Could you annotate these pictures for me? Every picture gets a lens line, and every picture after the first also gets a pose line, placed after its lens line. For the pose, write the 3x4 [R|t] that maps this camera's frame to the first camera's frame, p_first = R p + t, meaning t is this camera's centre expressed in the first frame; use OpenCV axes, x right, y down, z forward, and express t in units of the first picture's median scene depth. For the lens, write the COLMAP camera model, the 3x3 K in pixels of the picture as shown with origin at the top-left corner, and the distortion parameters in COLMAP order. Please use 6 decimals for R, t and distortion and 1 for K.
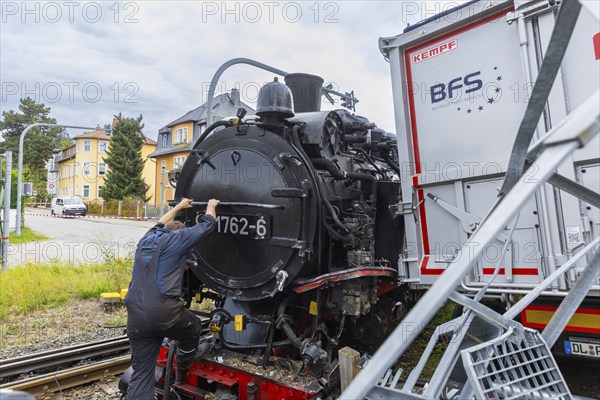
lens RADIAL K [[402.6, 0, 300.0], [0, 402.6, 200.0], [0, 0, 1]] dist [0.008118, 0.001723]
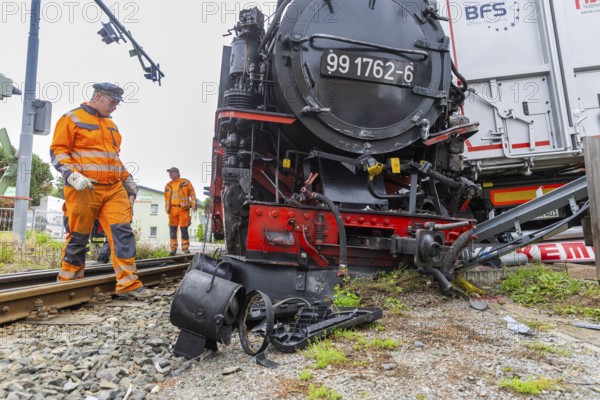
lens RADIAL K [[410.9, 0, 300.0], [0, 410.9, 200.0], [0, 0, 1]] dist [0.007091, 0.003359]
pose [[0.768712, 0.058278, 0.636935, -0.903874], [-0.019520, 0.997514, -0.067711, 0.439551], [-0.639297, 0.039617, 0.767938, 0.391930]]
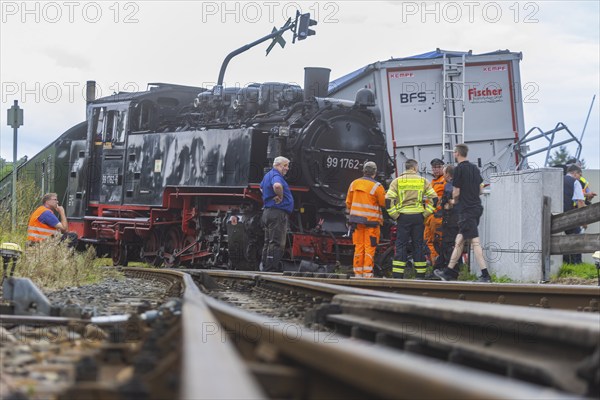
lens RADIAL K [[1749.7, 0, 300.0], [0, 1749.7, 200.0], [0, 0, 1]] dist [-0.045122, 0.353666]
pose [[0.567784, 0.026884, 0.822738, -6.901733], [-0.030542, 0.999466, -0.011582, 0.329619], [-0.822611, -0.018552, 0.568302, -3.370462]]
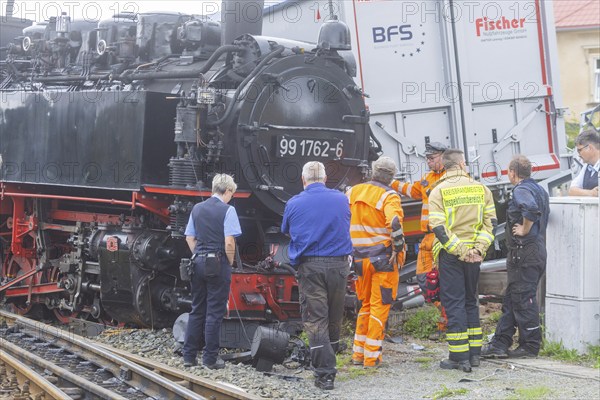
lens RADIAL K [[1749.7, 0, 300.0], [0, 1749.7, 200.0], [0, 0, 1]] dist [-0.045122, 0.353666]
pose [[0.430503, -0.024823, 0.902248, -4.488582], [-0.010492, 0.999417, 0.032503, 0.049250], [-0.902528, -0.023459, 0.429991, -1.005678]]
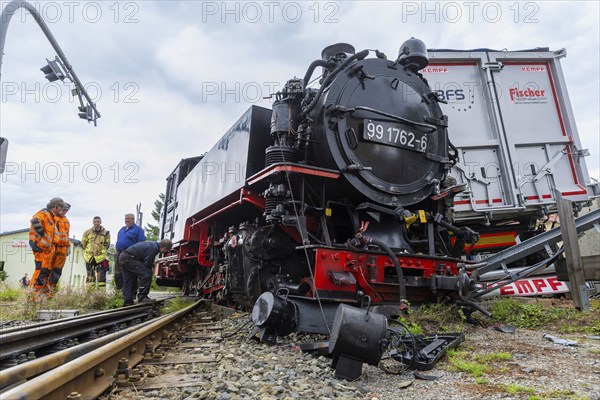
lens RADIAL K [[402.6, 0, 300.0], [0, 402.6, 200.0], [0, 0, 1]] dist [0.008118, 0.001723]
pose [[0.596064, 0.151198, 0.788573, -1.231951], [-0.007589, 0.983127, -0.182765, 0.455396], [-0.802901, 0.102955, 0.587154, 0.580155]]
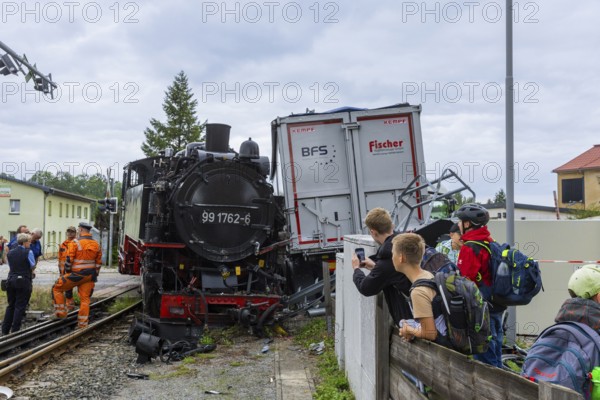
lens RADIAL K [[636.8, 0, 300.0], [0, 636.8, 200.0], [0, 0, 1]] dist [0.003068, 0.022538]
pose [[0.694588, 0.029488, 0.718803, -1.982748], [-0.016624, 0.999551, -0.024941, 0.047890], [-0.719216, 0.005374, 0.694766, -1.179949]]
